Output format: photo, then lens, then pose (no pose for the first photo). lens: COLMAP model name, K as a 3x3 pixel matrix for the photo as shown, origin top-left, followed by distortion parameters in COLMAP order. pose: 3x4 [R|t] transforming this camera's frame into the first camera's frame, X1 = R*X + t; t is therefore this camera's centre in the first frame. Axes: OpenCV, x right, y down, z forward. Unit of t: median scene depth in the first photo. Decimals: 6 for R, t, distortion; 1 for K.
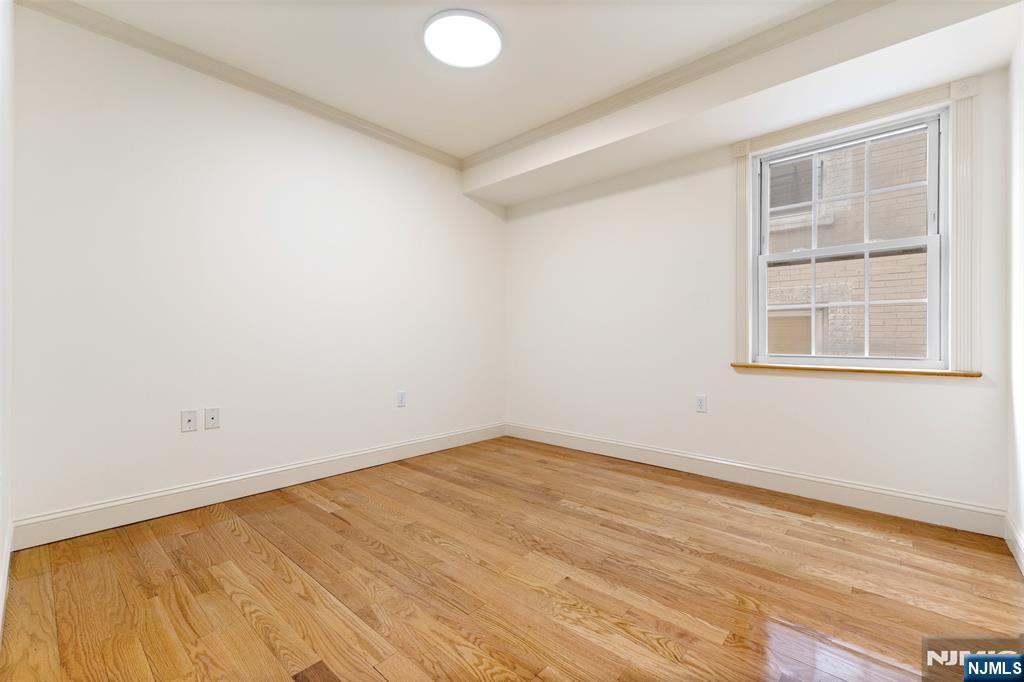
lens RADIAL K [[437.1, 0, 512.5], [0, 437.1, 343.1], [0, 0, 1]] dist [0.004190, 0.000258]
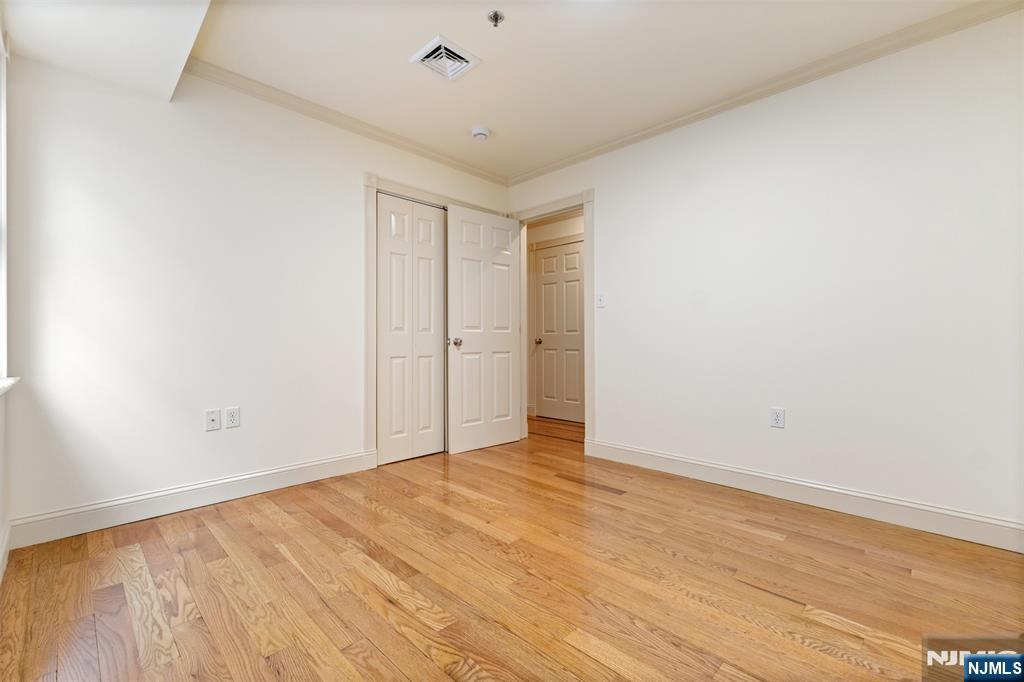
lens RADIAL K [[437.1, 0, 512.5], [0, 437.1, 343.1], [0, 0, 1]] dist [0.004190, 0.000258]
pose [[-0.999360, -0.004433, 0.035486, 0.005720], [-0.003974, 0.999908, 0.013006, -0.017860], [-0.035541, 0.012857, -0.999286, 1.959155]]
